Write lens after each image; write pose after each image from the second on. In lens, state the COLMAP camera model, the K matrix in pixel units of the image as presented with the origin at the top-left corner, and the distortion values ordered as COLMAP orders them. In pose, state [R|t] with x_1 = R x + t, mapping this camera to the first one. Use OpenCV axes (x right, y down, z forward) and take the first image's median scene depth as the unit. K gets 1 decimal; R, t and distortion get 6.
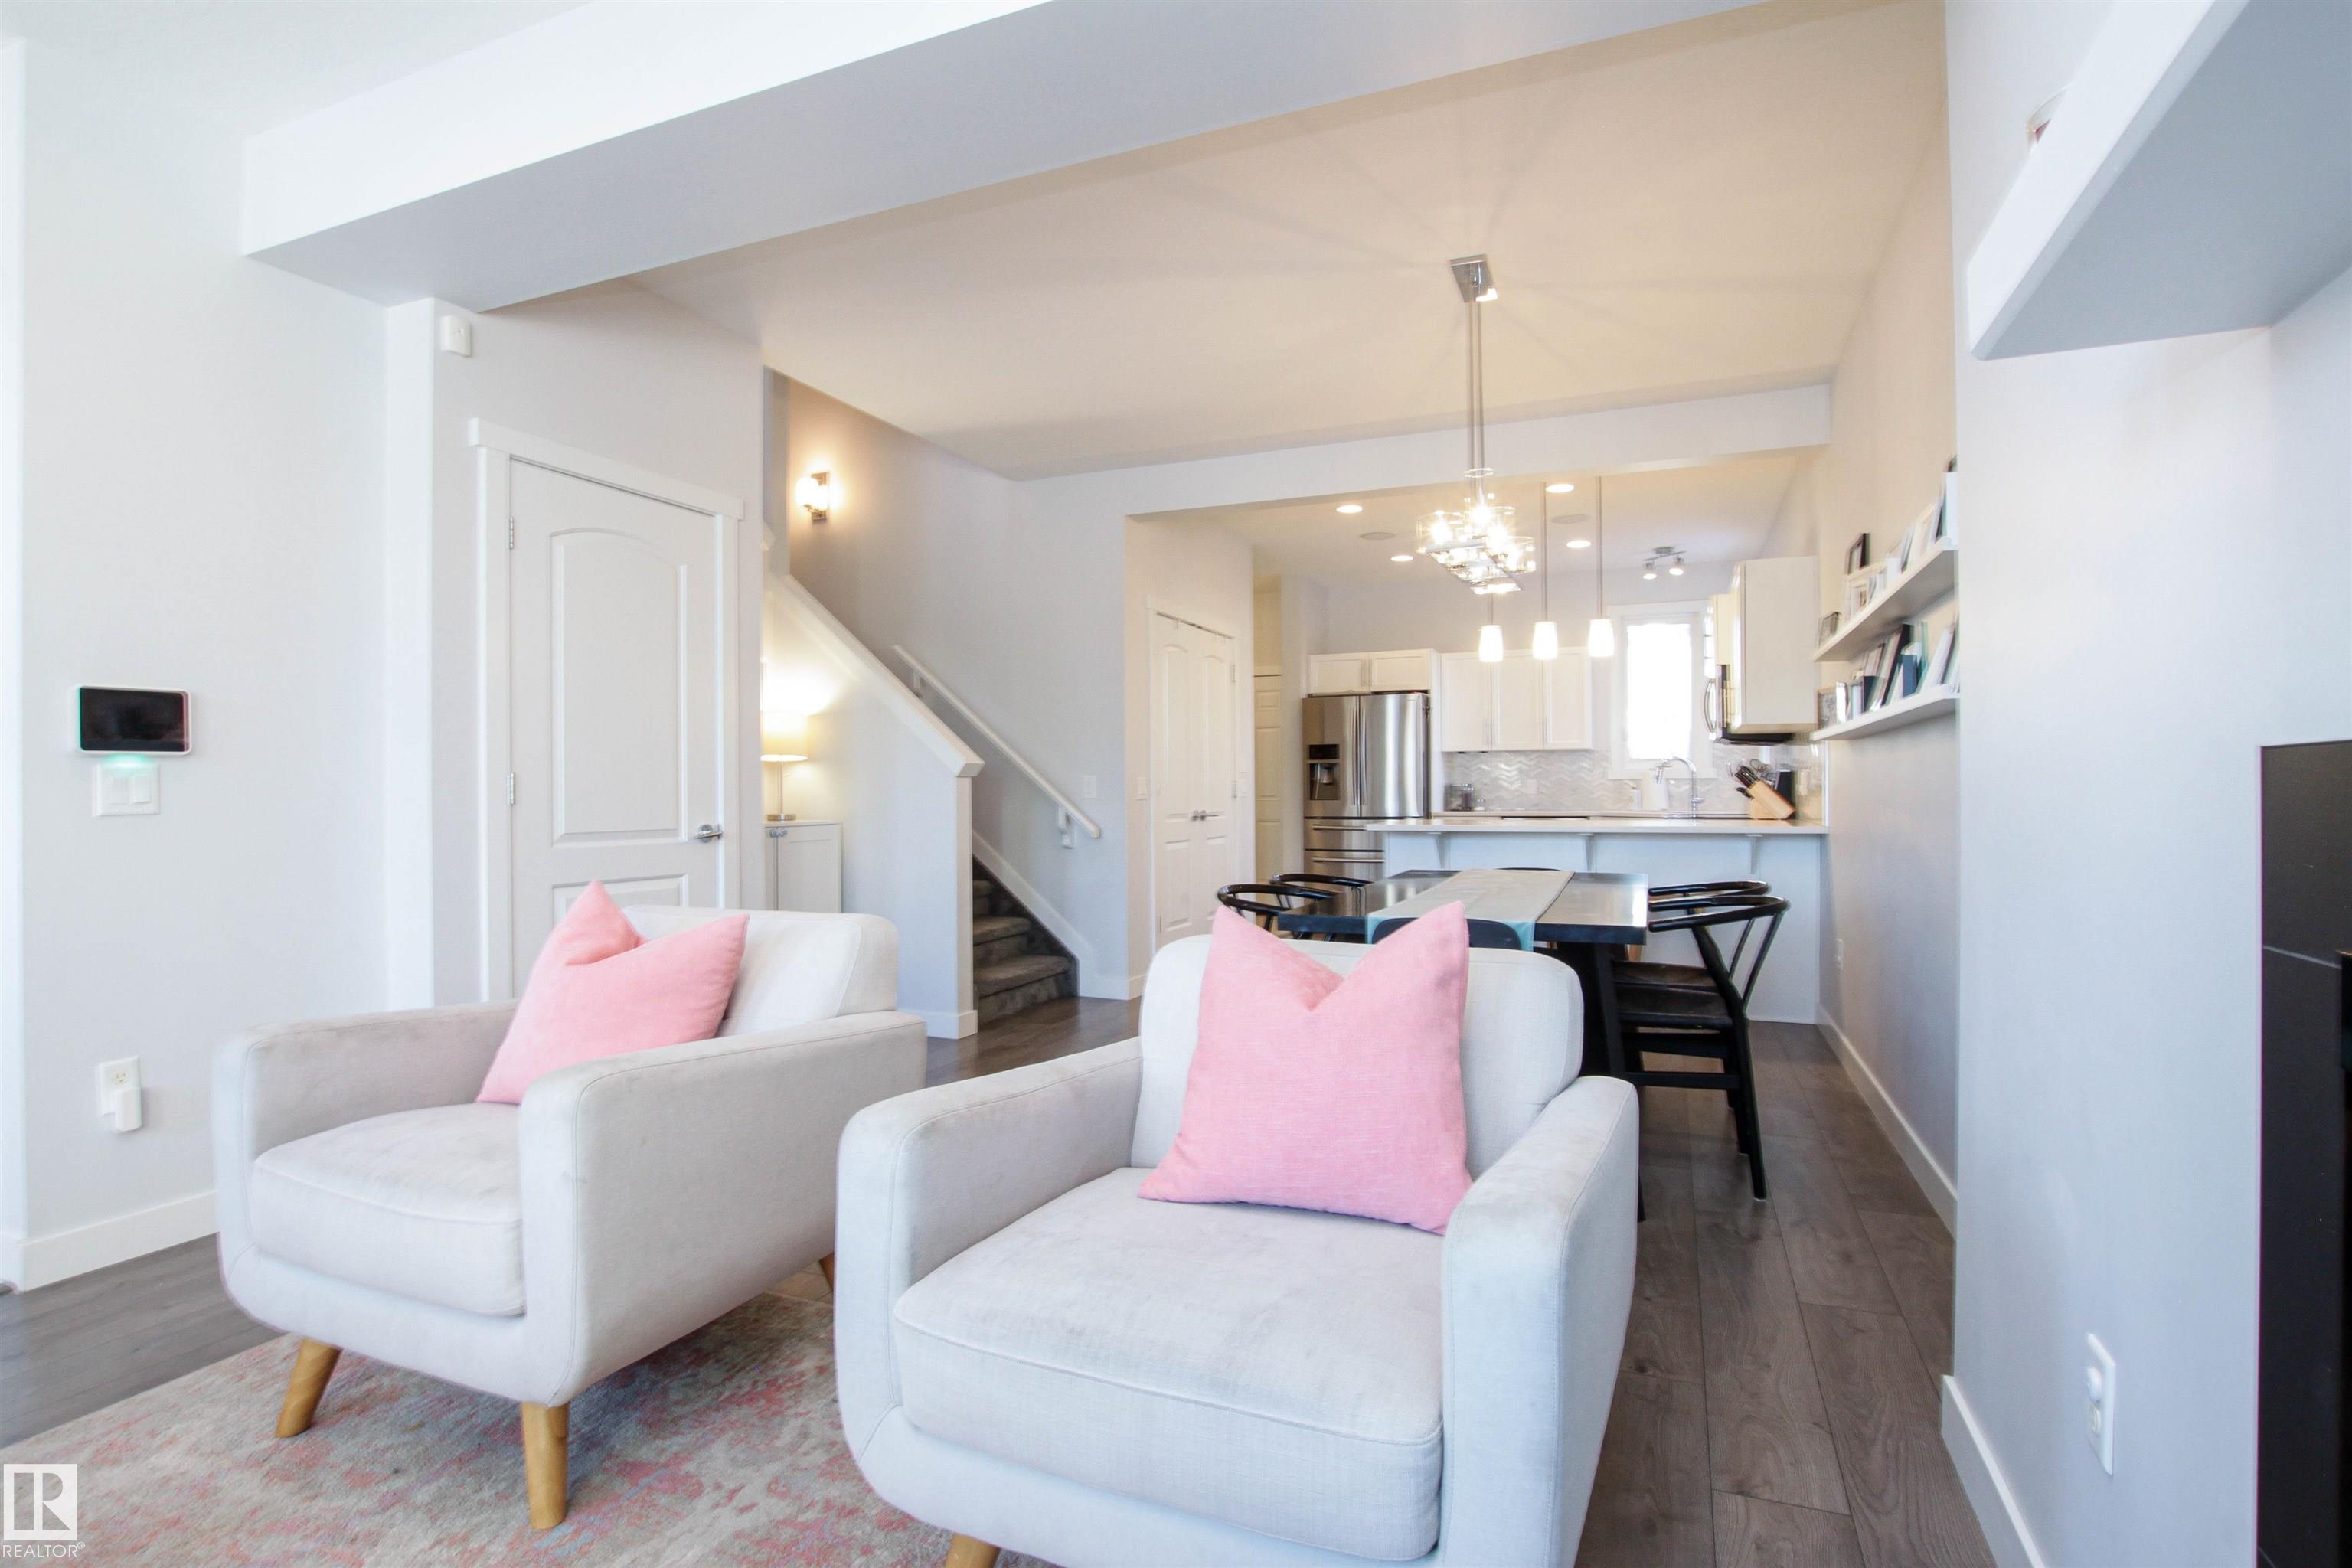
lens RADIAL K [[1154.6, 0, 1175.5], [0, 1154.6, 791.7], [0, 0, 1]] dist [-0.040459, 0.008339]
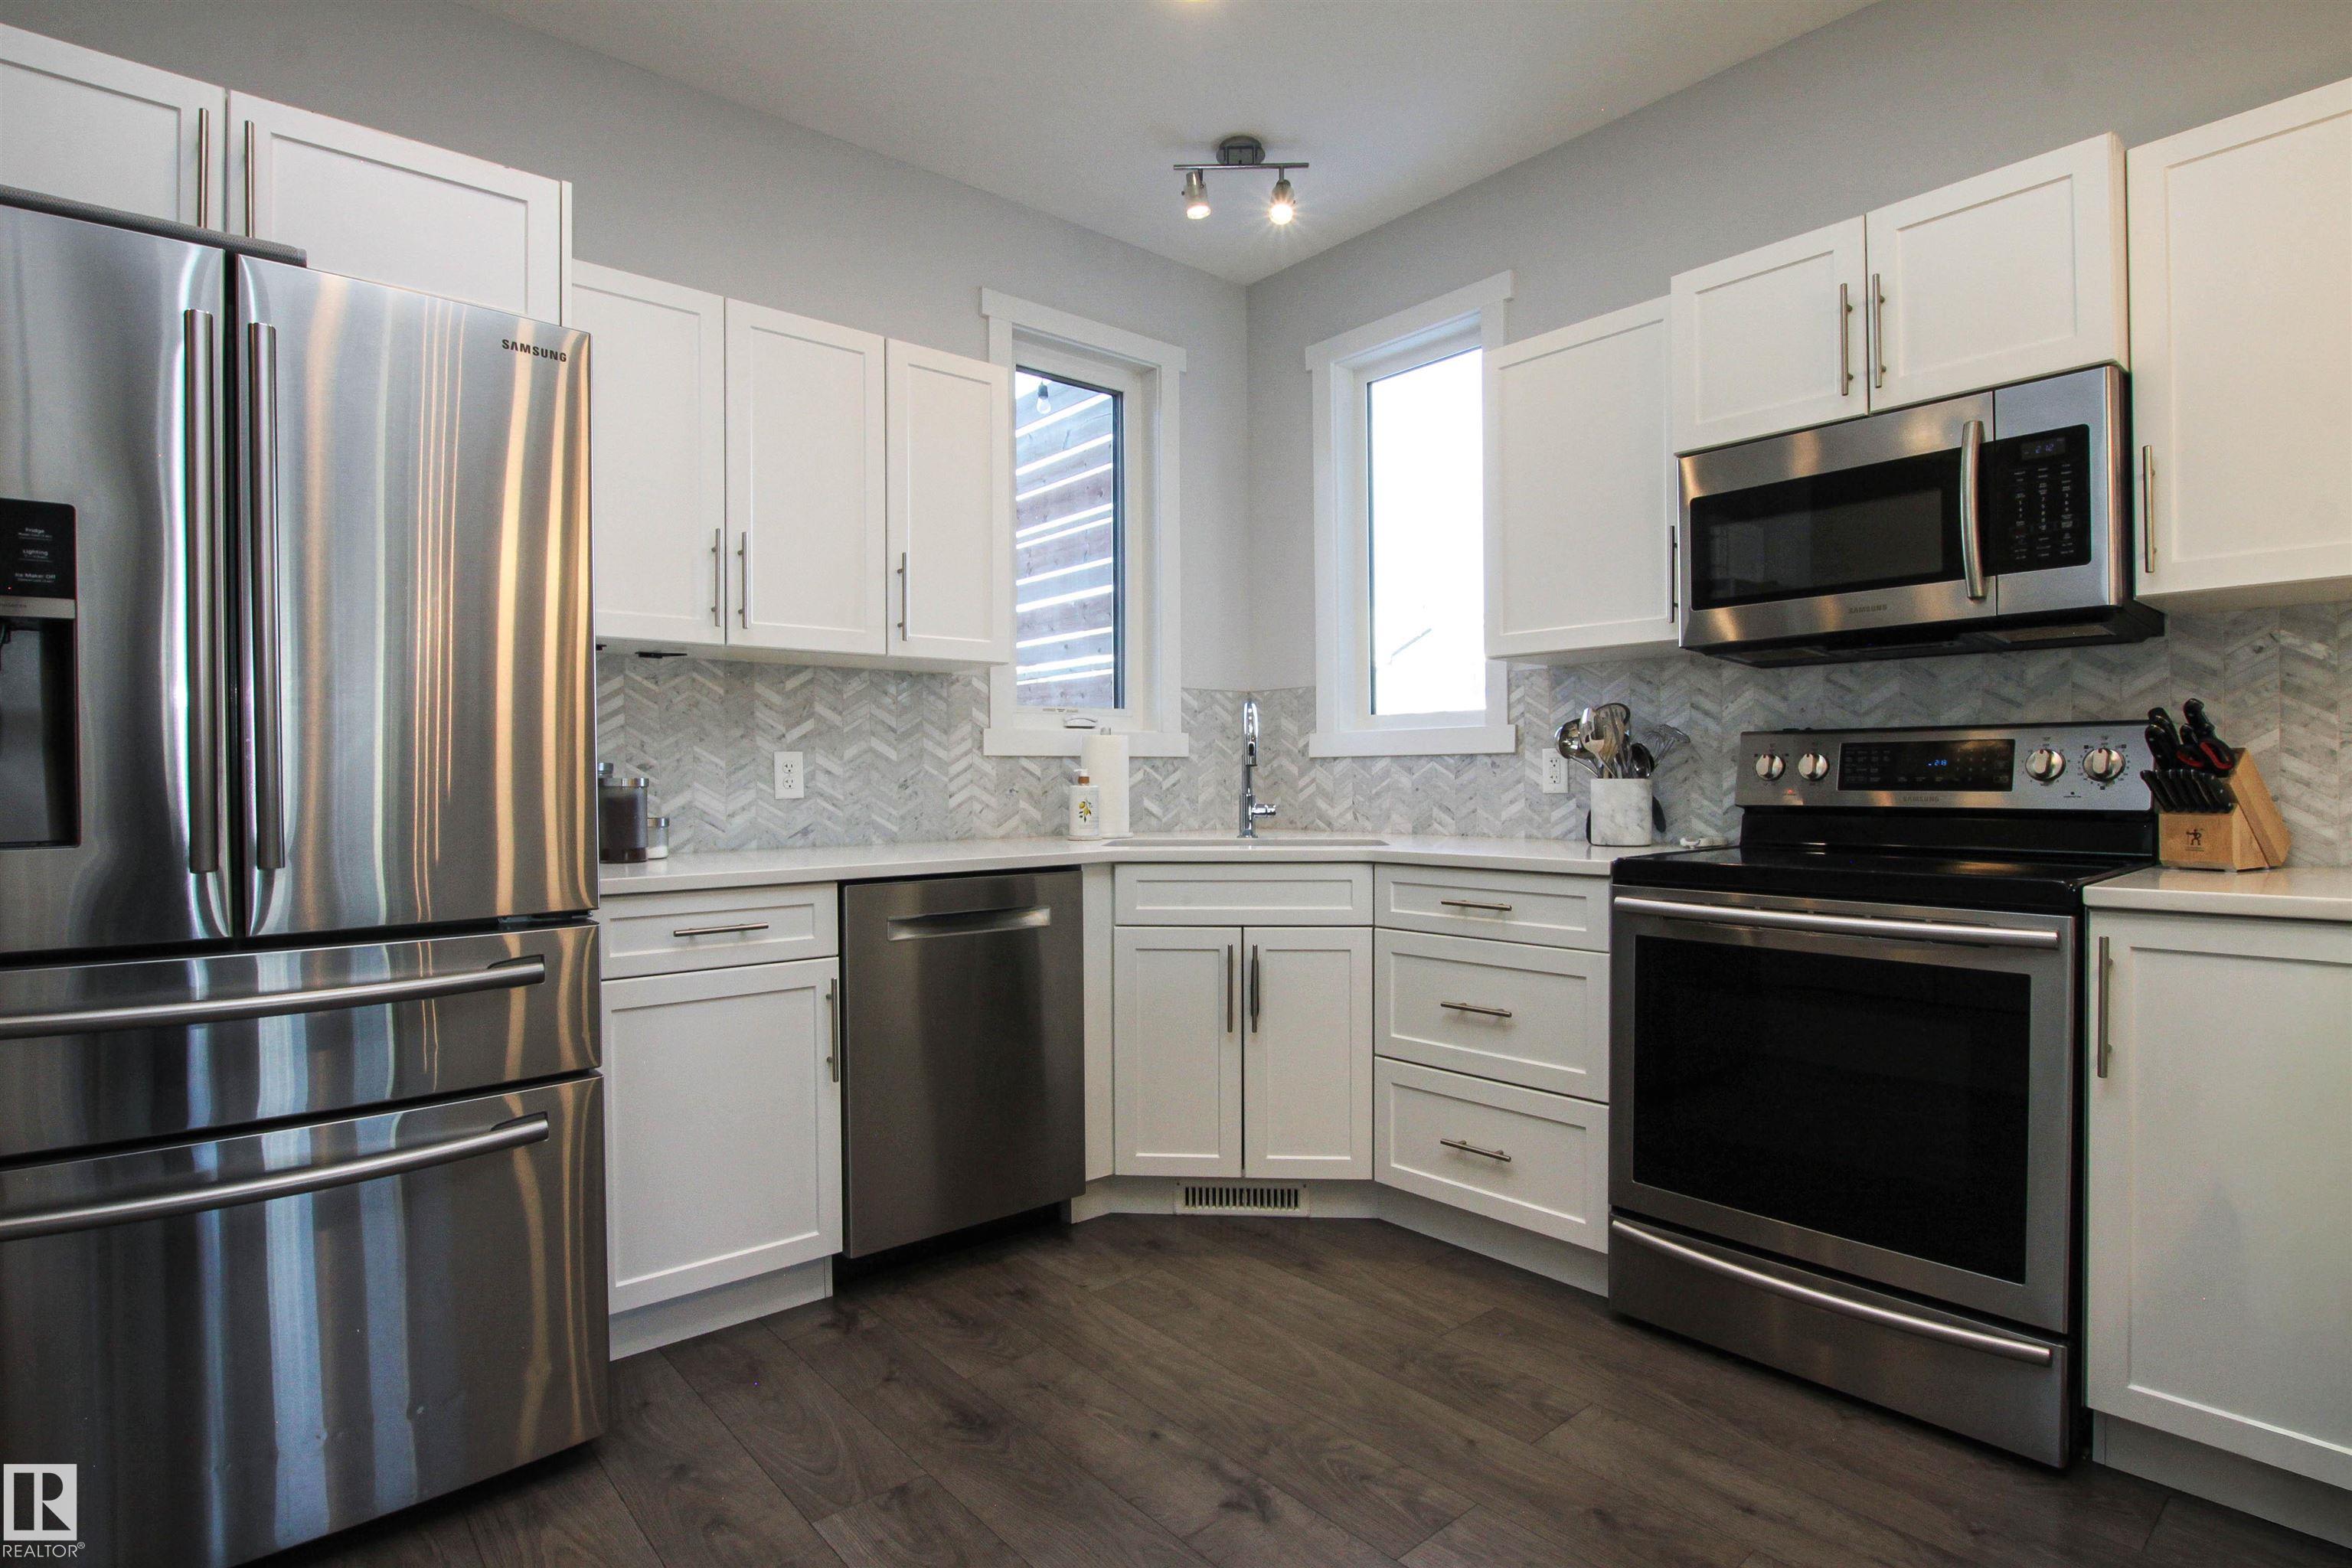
lens RADIAL K [[1181.0, 0, 1177.4], [0, 1181.0, 789.1], [0, 0, 1]] dist [-0.028048, 0.000786]
pose [[0.444218, -0.003019, 0.895914, 0.065458], [0.003969, 0.999991, 0.001402, -0.000646], [-0.895910, 0.002934, 0.444226, 0.796447]]
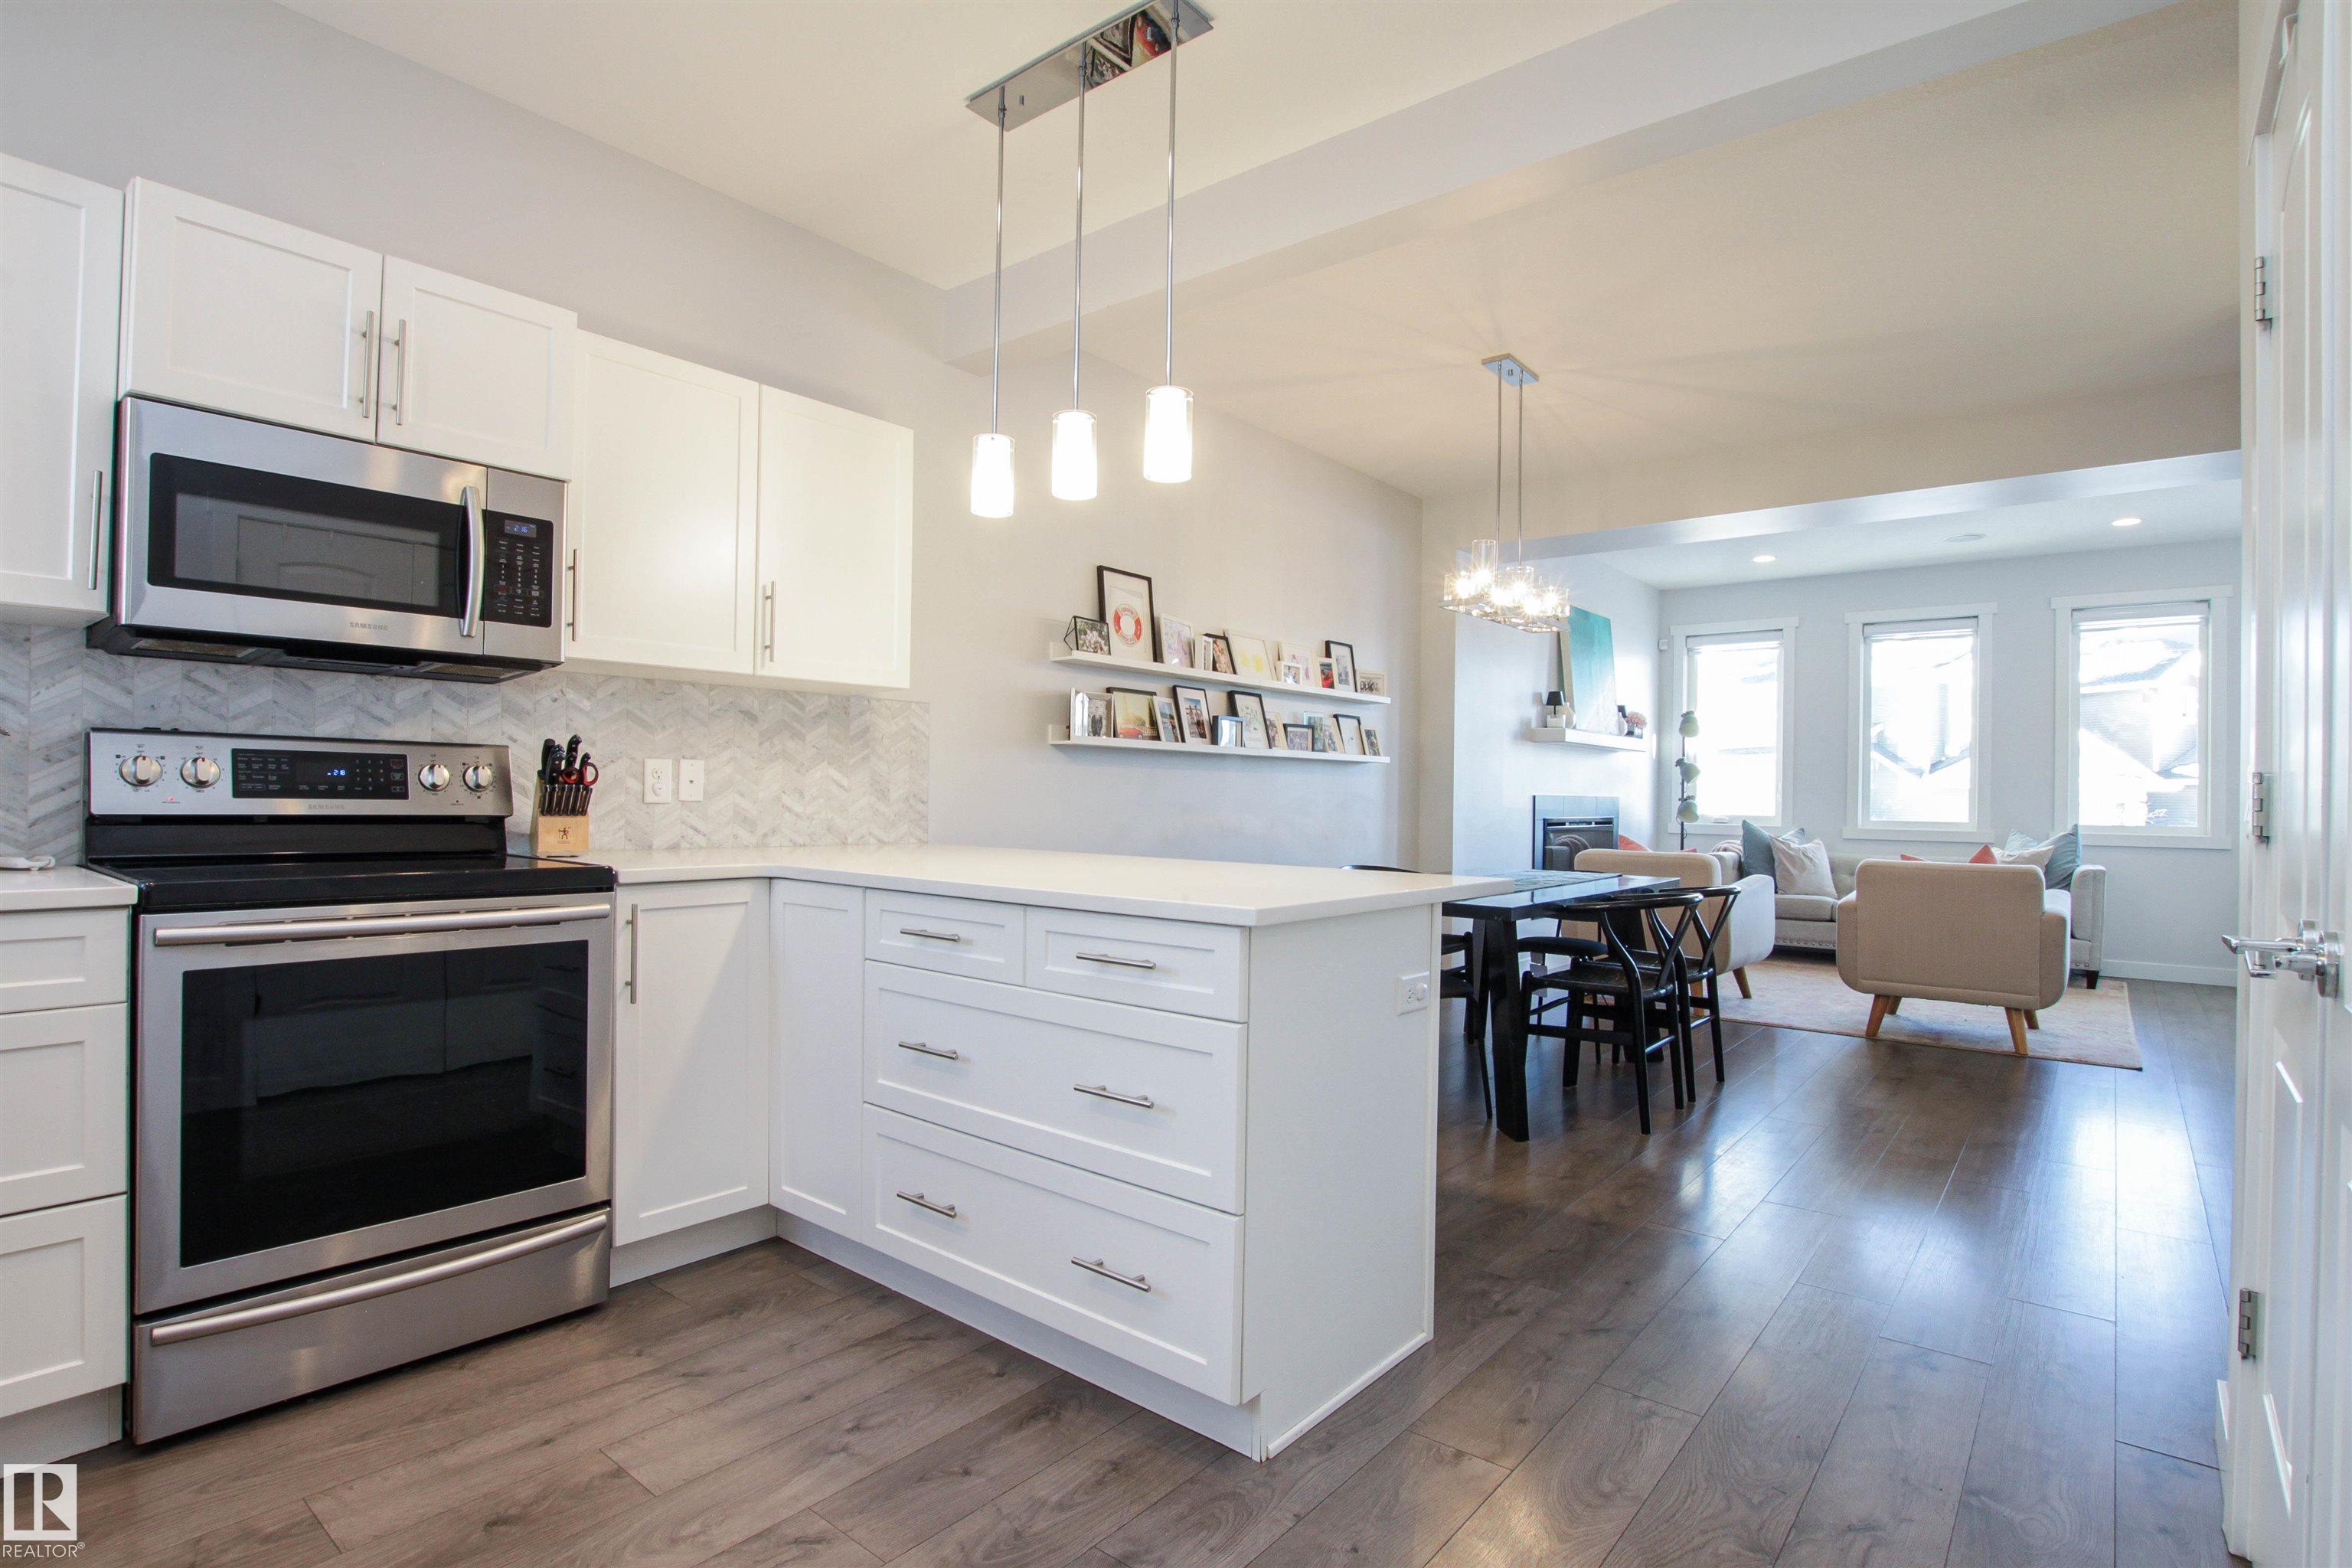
lens RADIAL K [[1162.2, 0, 1176.7], [0, 1162.2, 790.7], [0, 0, 1]] dist [-0.032059, 0.005369]
pose [[-0.959538, -0.006819, 0.281497, 0.109523], [-0.008851, 0.999943, -0.005949, -0.001380], [-0.281440, -0.008200, -0.959544, 0.975050]]
